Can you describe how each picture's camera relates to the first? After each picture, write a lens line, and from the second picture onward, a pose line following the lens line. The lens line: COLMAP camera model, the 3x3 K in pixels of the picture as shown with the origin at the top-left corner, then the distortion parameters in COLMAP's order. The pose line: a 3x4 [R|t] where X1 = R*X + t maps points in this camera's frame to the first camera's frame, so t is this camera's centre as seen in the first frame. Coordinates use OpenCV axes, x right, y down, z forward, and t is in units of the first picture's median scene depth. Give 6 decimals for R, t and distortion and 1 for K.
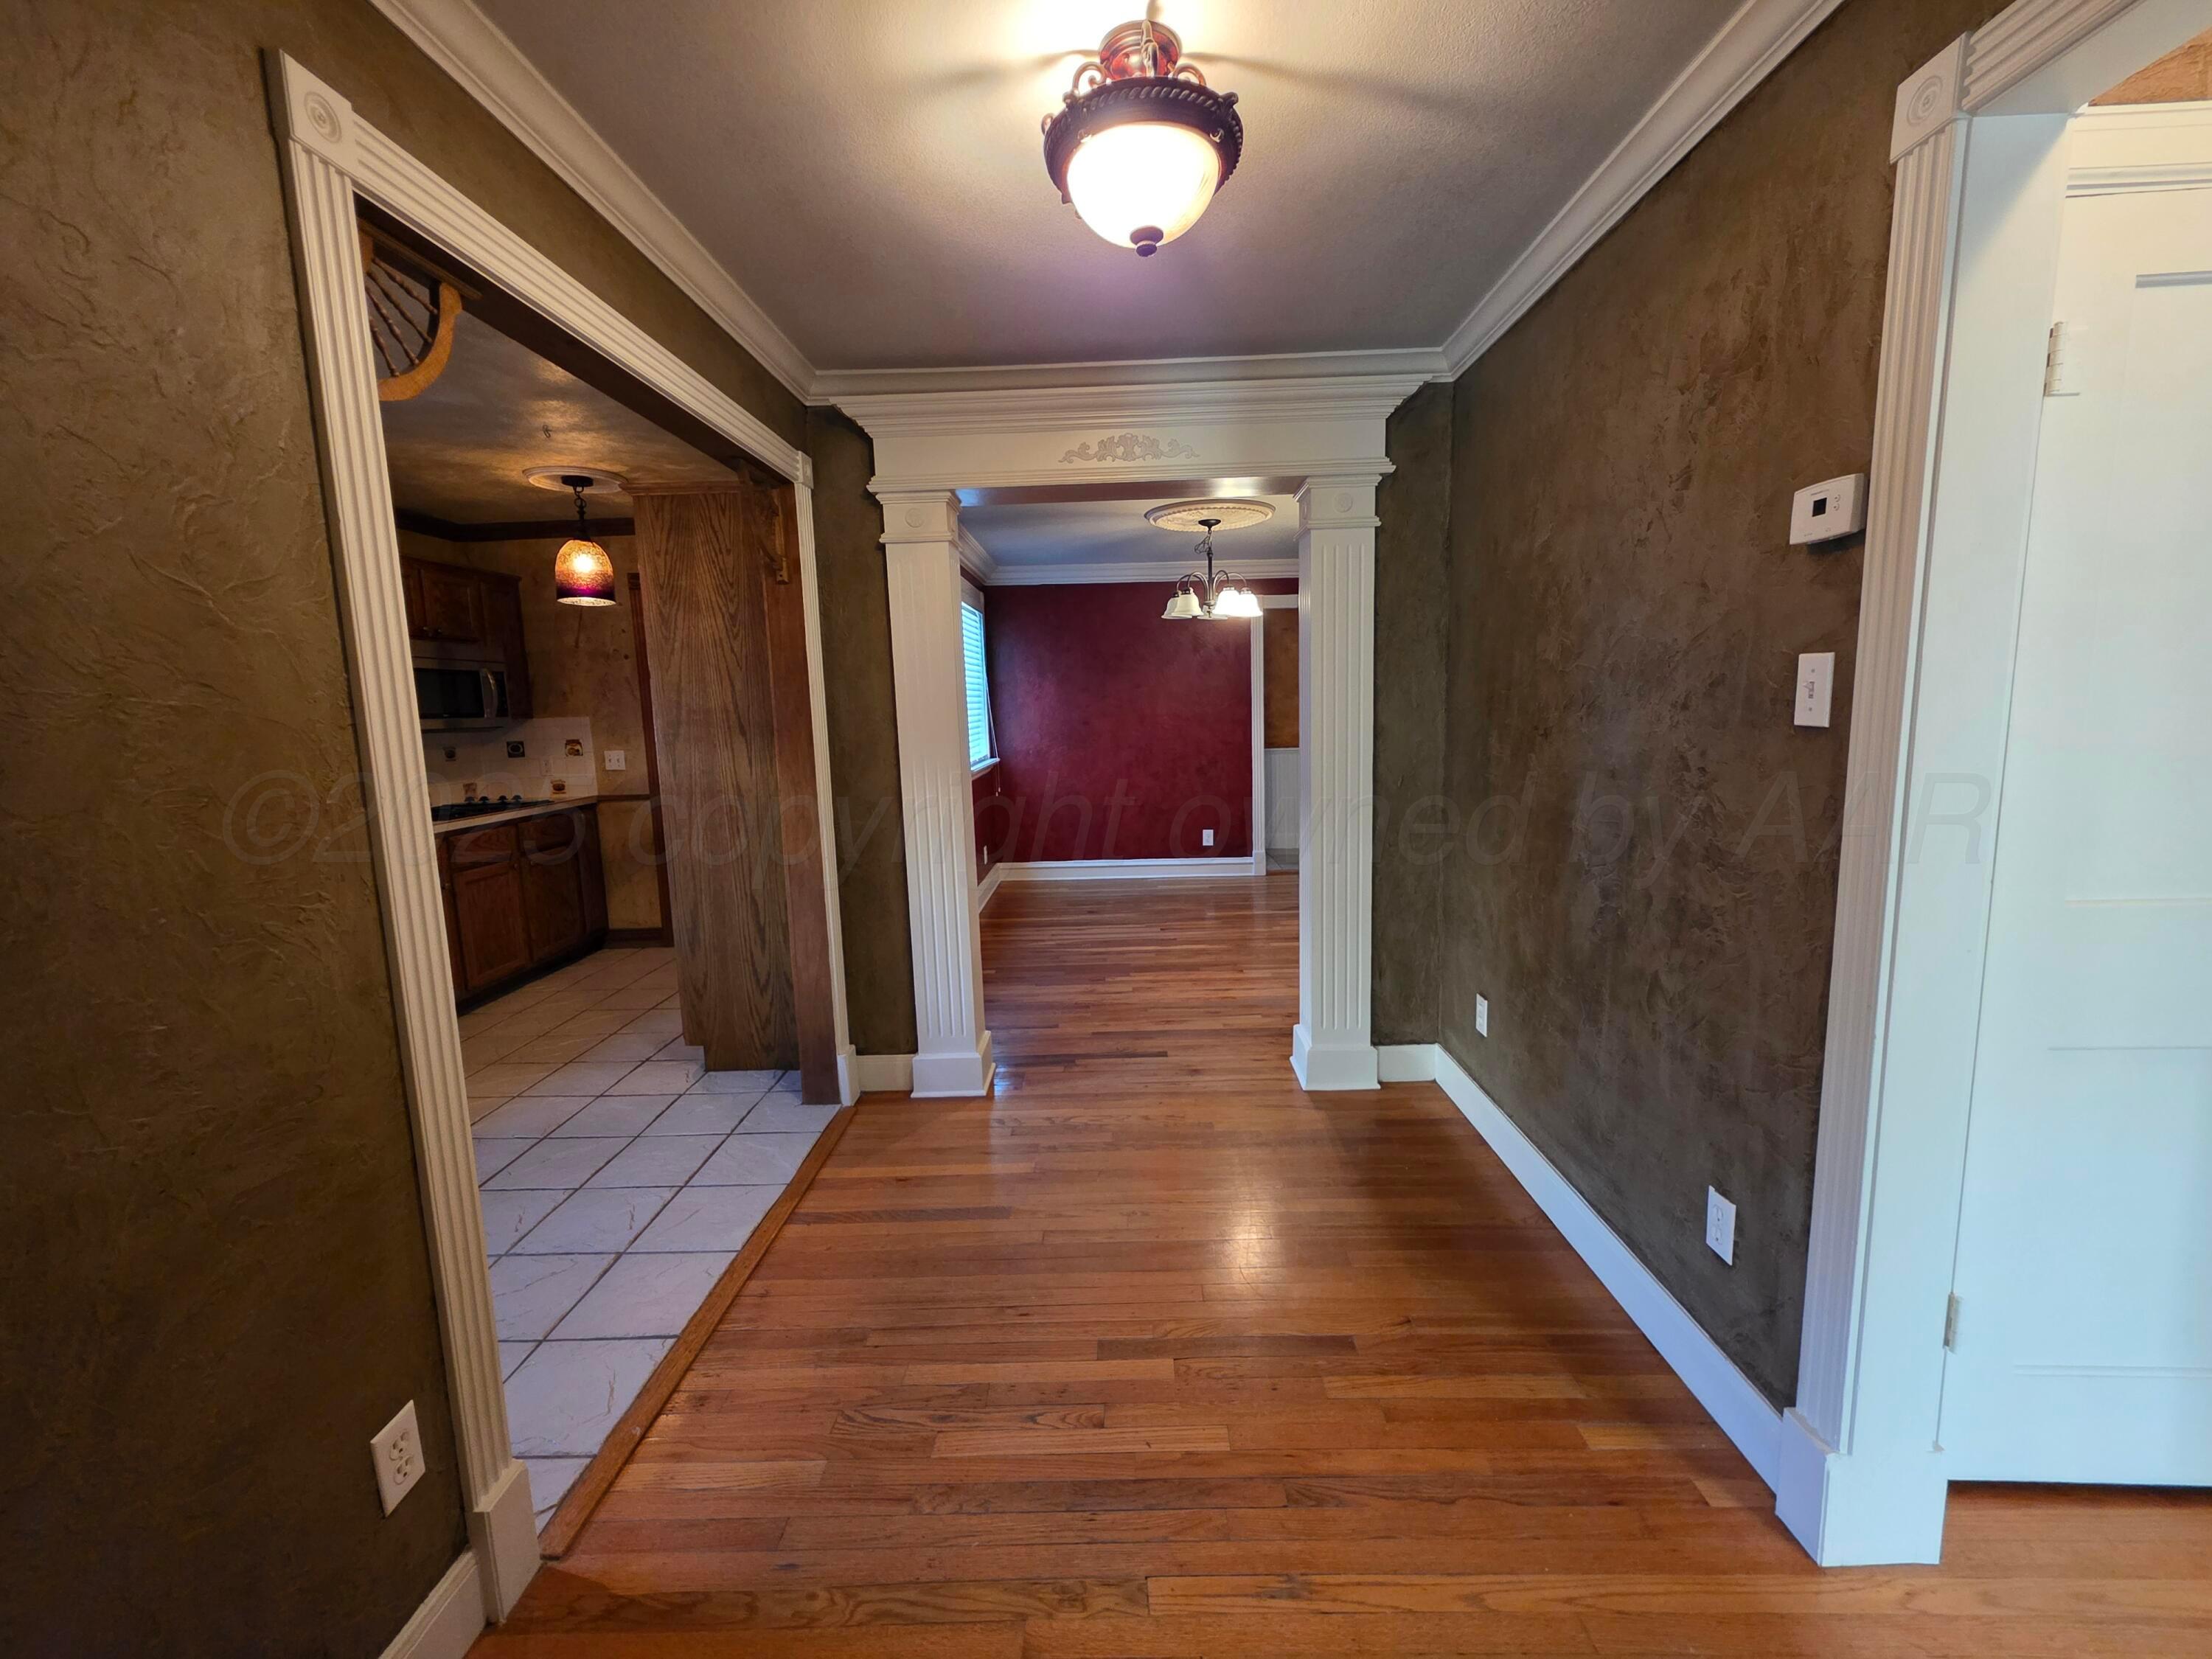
lens RADIAL K [[878.9, 0, 1109.5], [0, 878.9, 817.8], [0, 0, 1]] dist [0.002613, 0.000135]
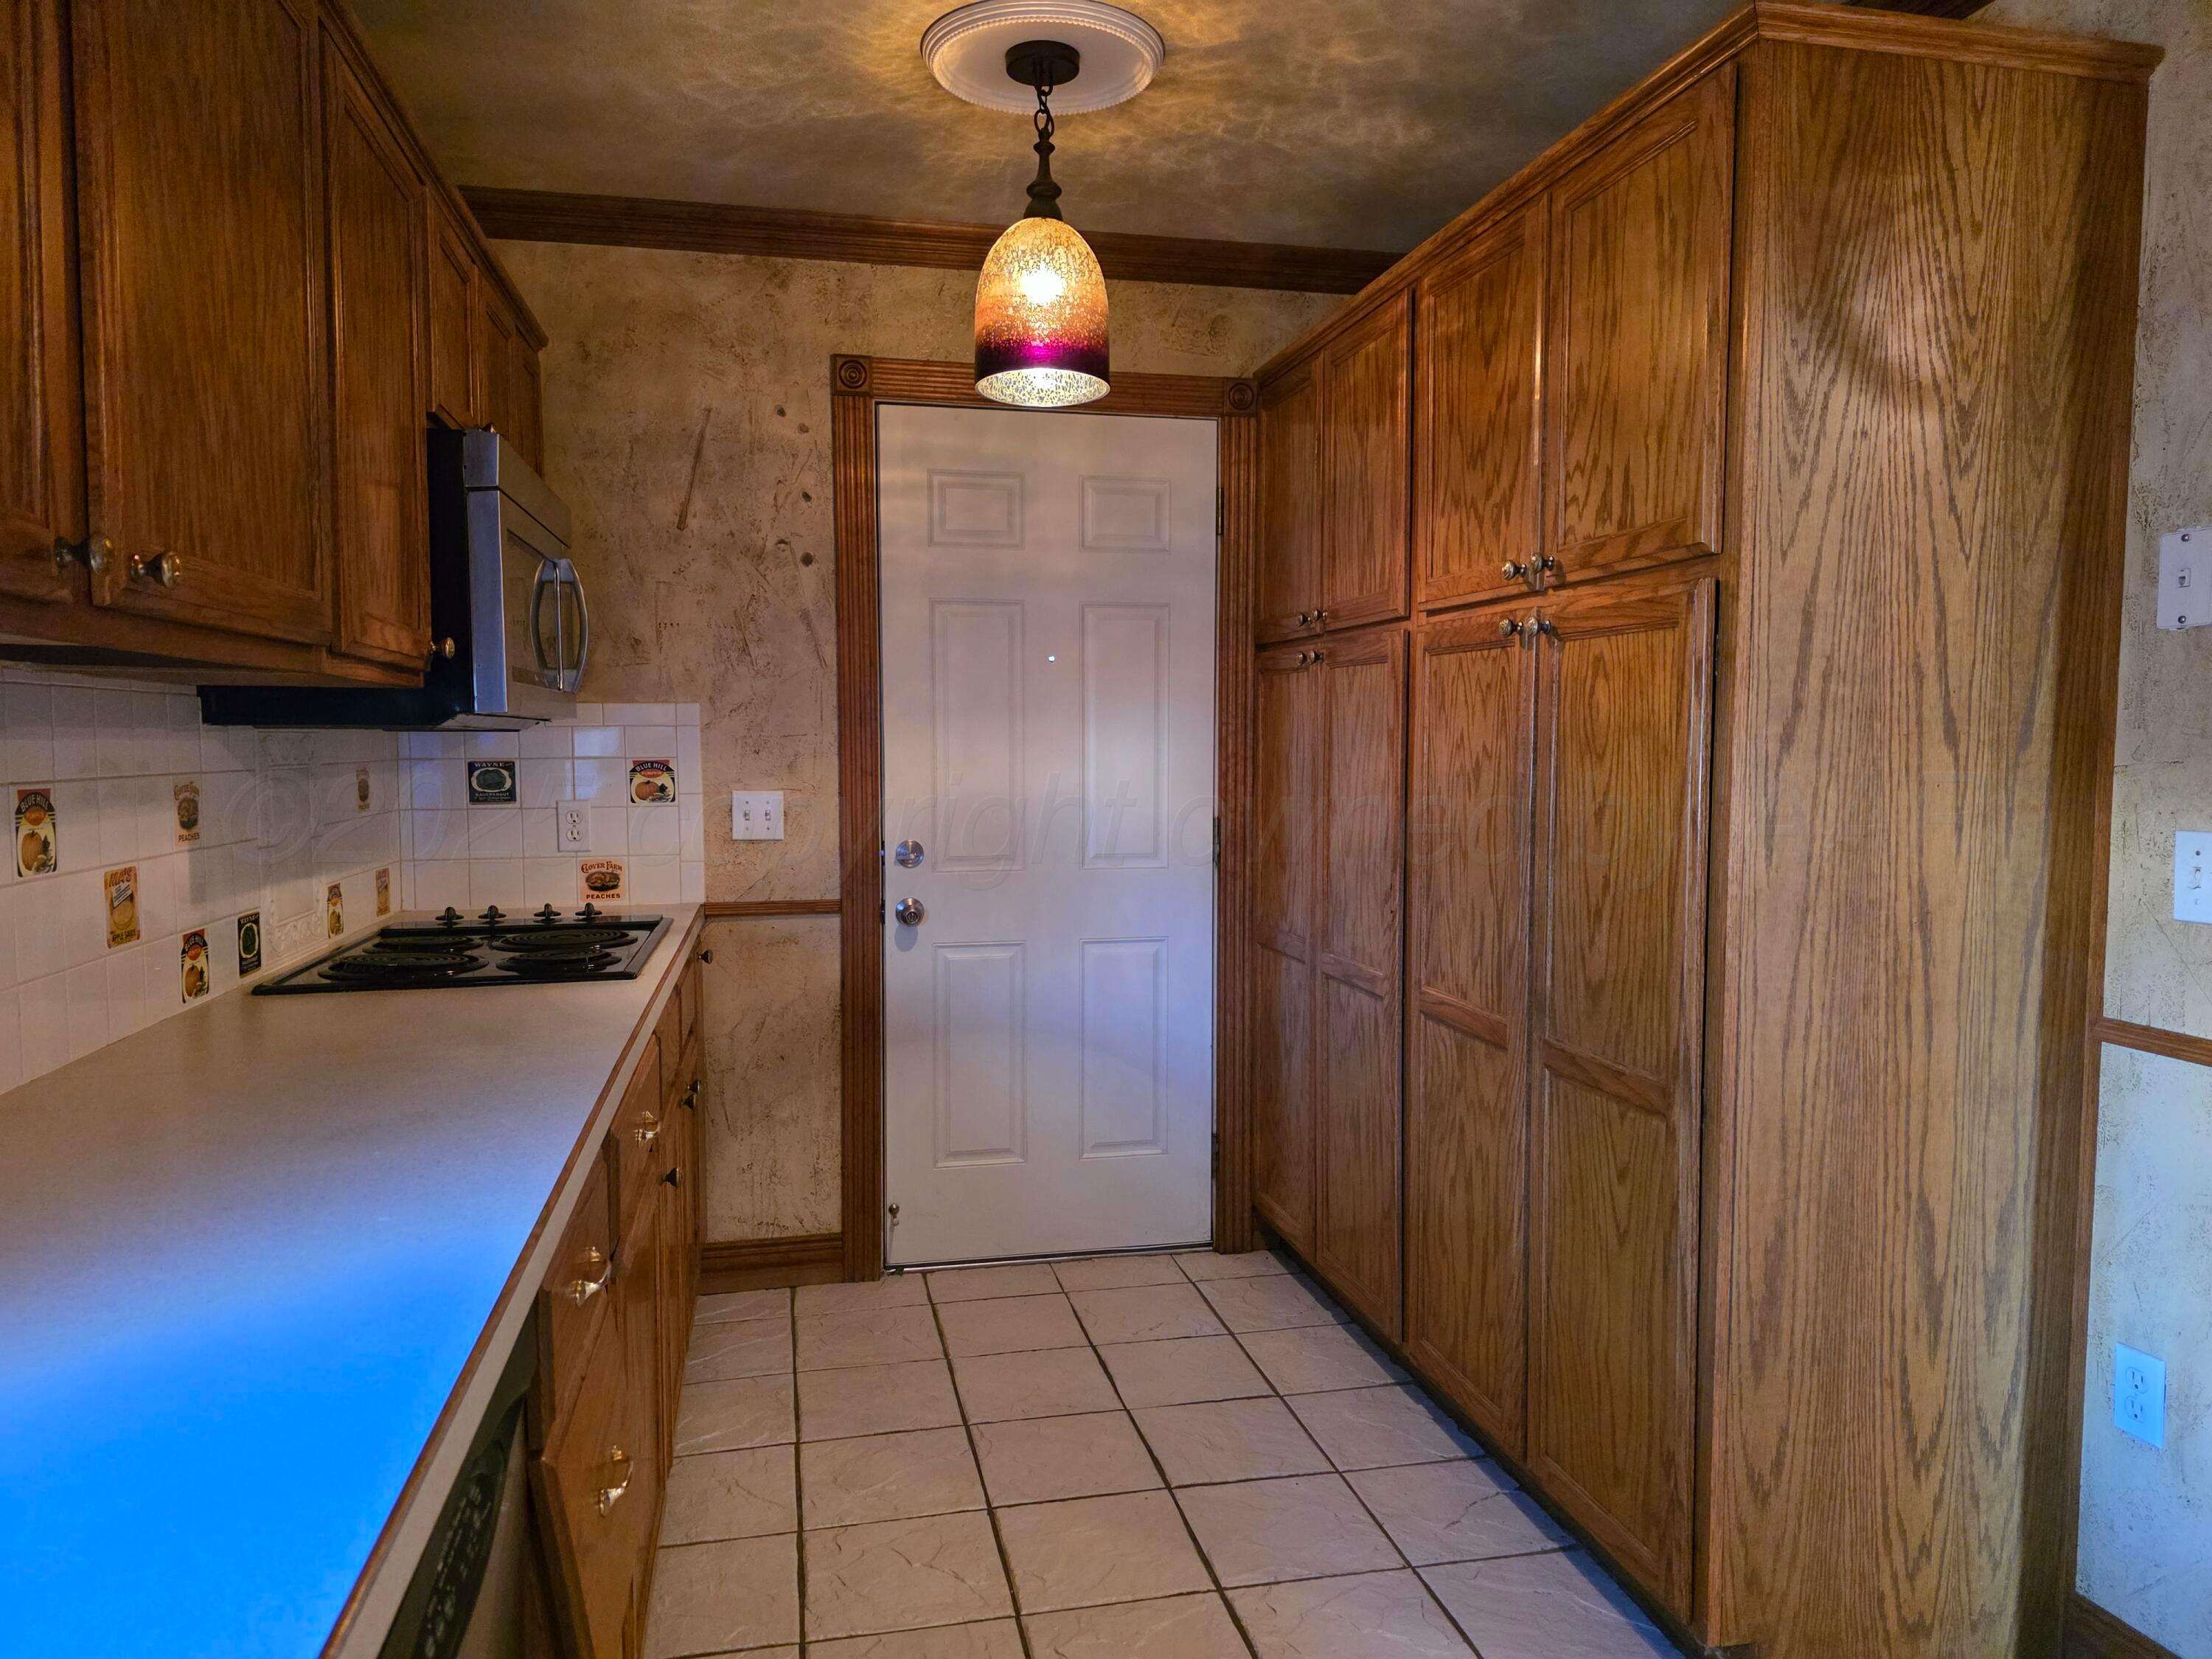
lens RADIAL K [[1482.2, 0, 1111.5], [0, 1482.2, 842.6], [0, 0, 1]] dist [0.071017, -0.067389]
pose [[0.973906, 0.011527, 0.226660, -0.573024], [0.002077, 0.998215, -0.059689, -0.012413], [-0.226944, 0.058602, 0.972143, 0.315825]]
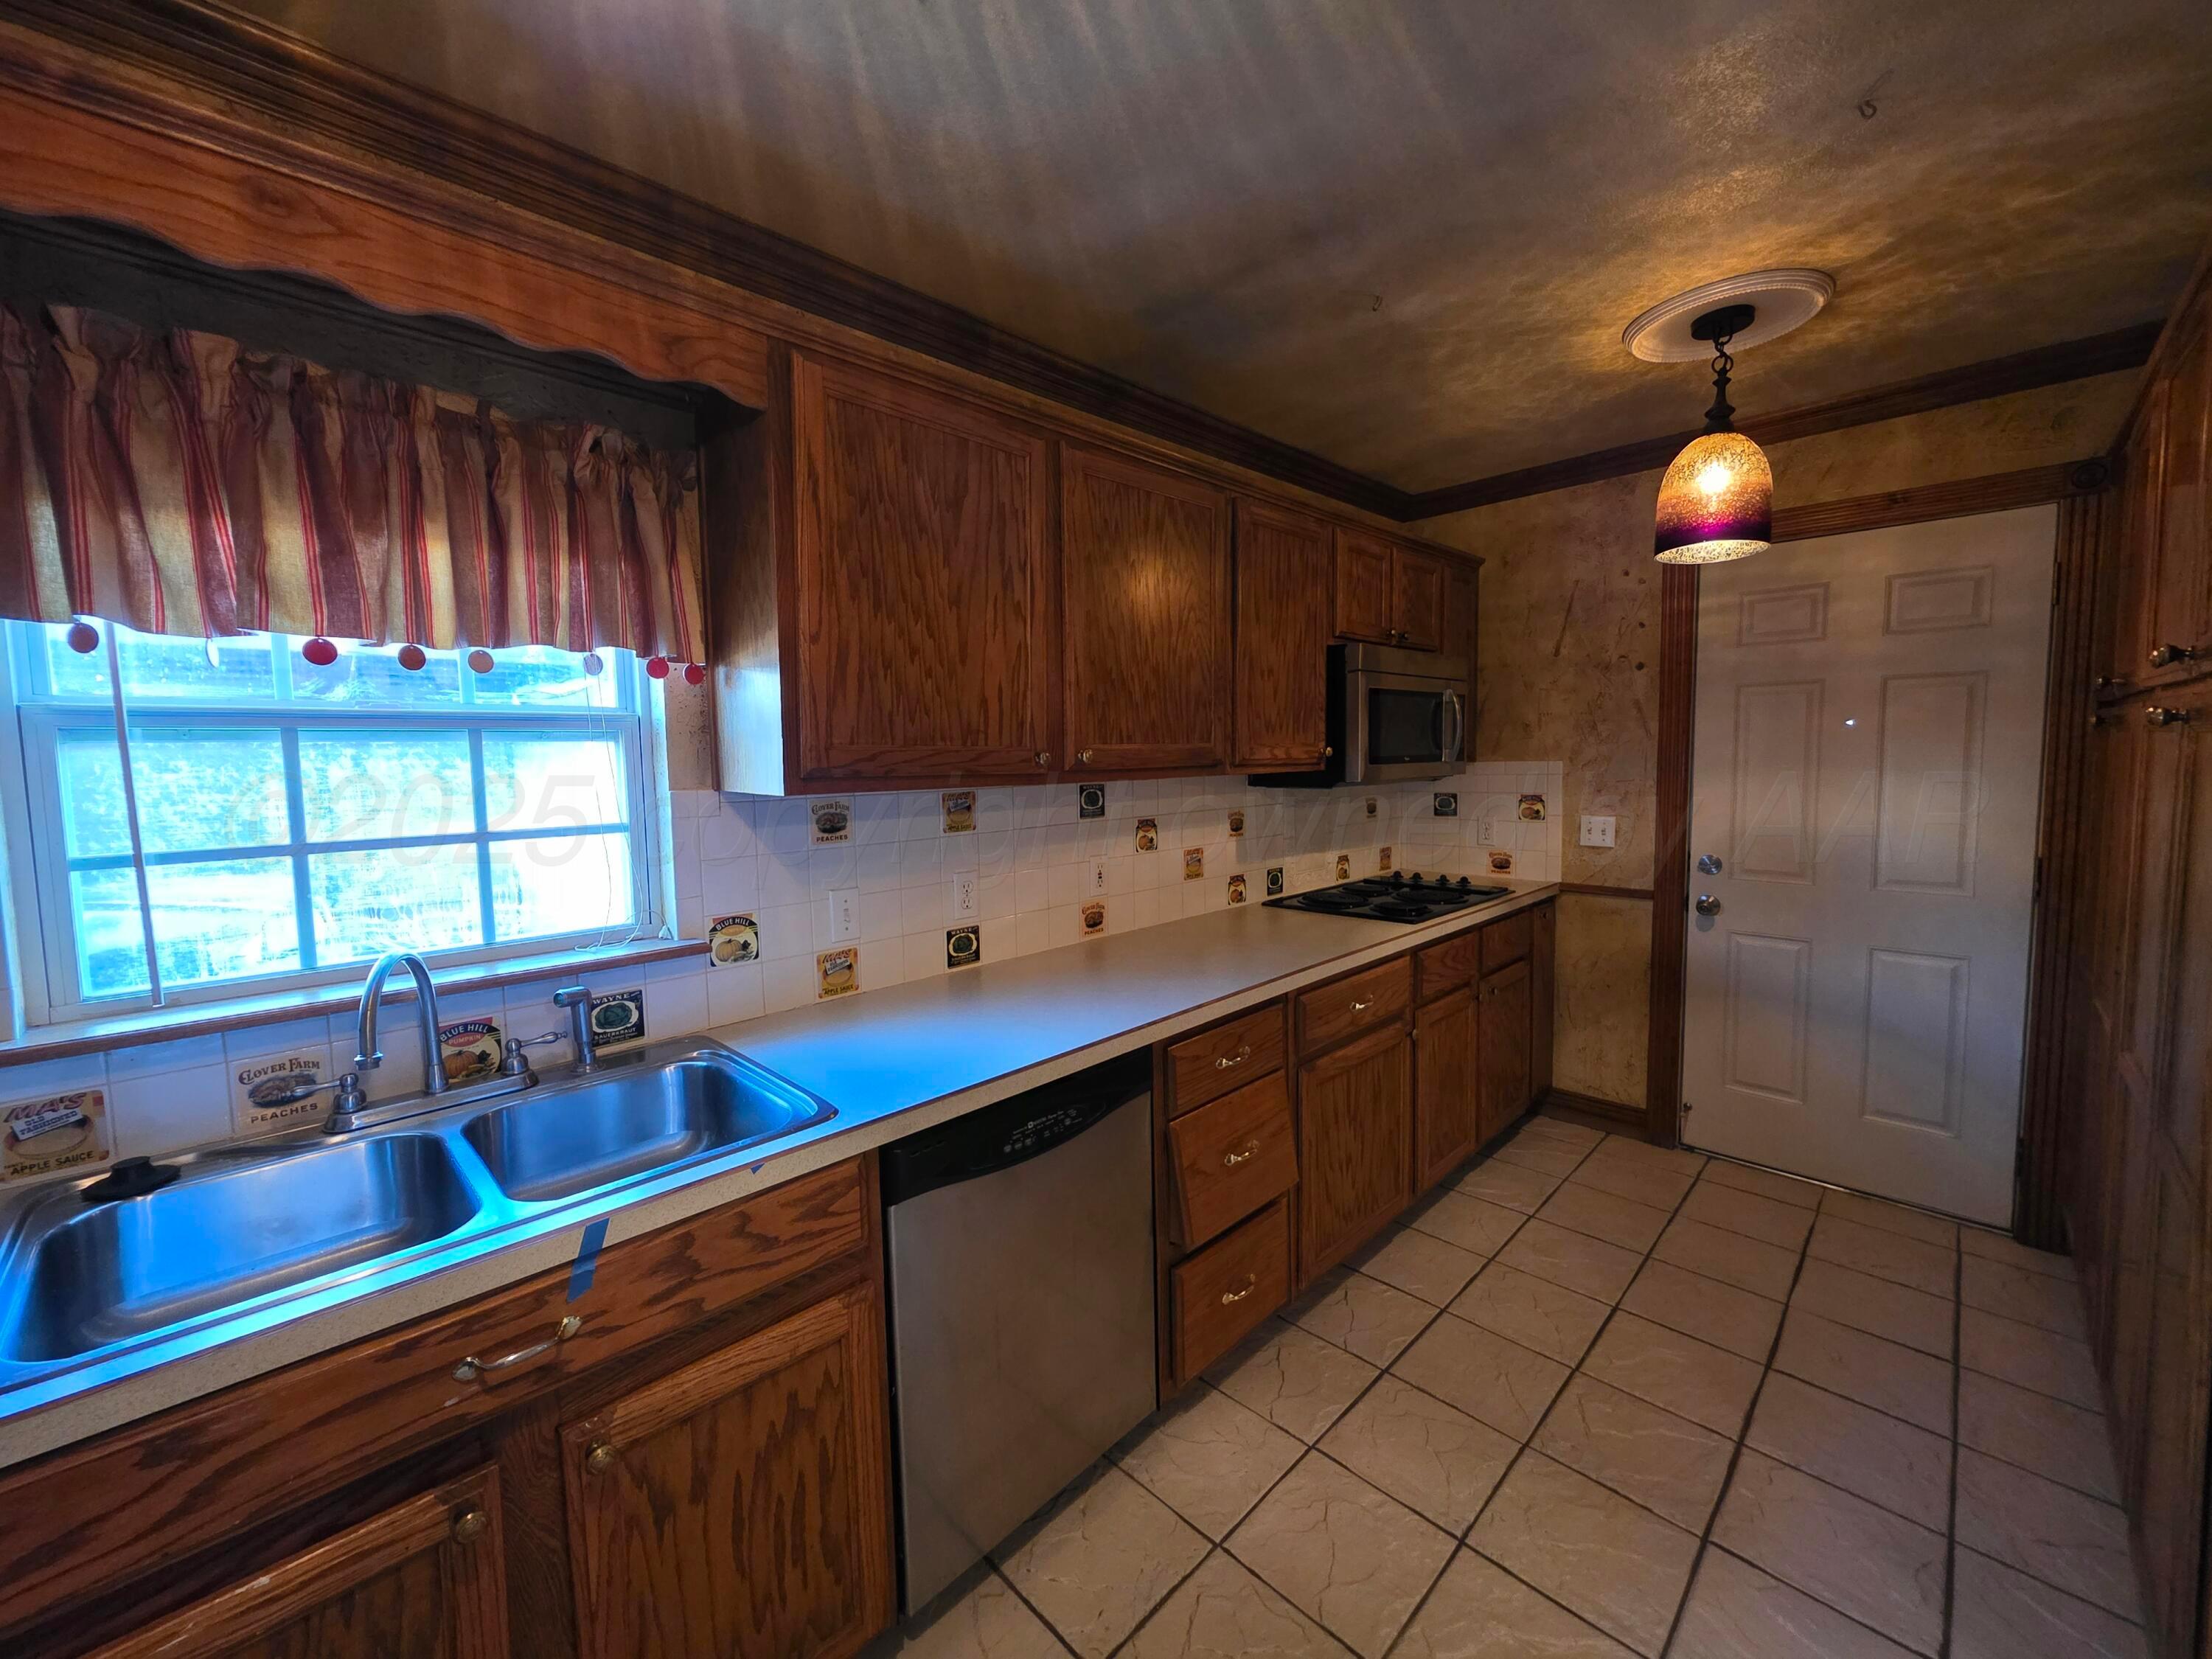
lens RADIAL K [[878.9, 0, 1109.5], [0, 878.9, 817.8], [0, 0, 1]] dist [0.002613, 0.000135]
pose [[0.716110, 0.069479, -0.694521, -0.384906], [-0.091902, 0.995756, 0.004856, -0.046733], [0.691911, 0.060351, 0.719456, 0.311142]]
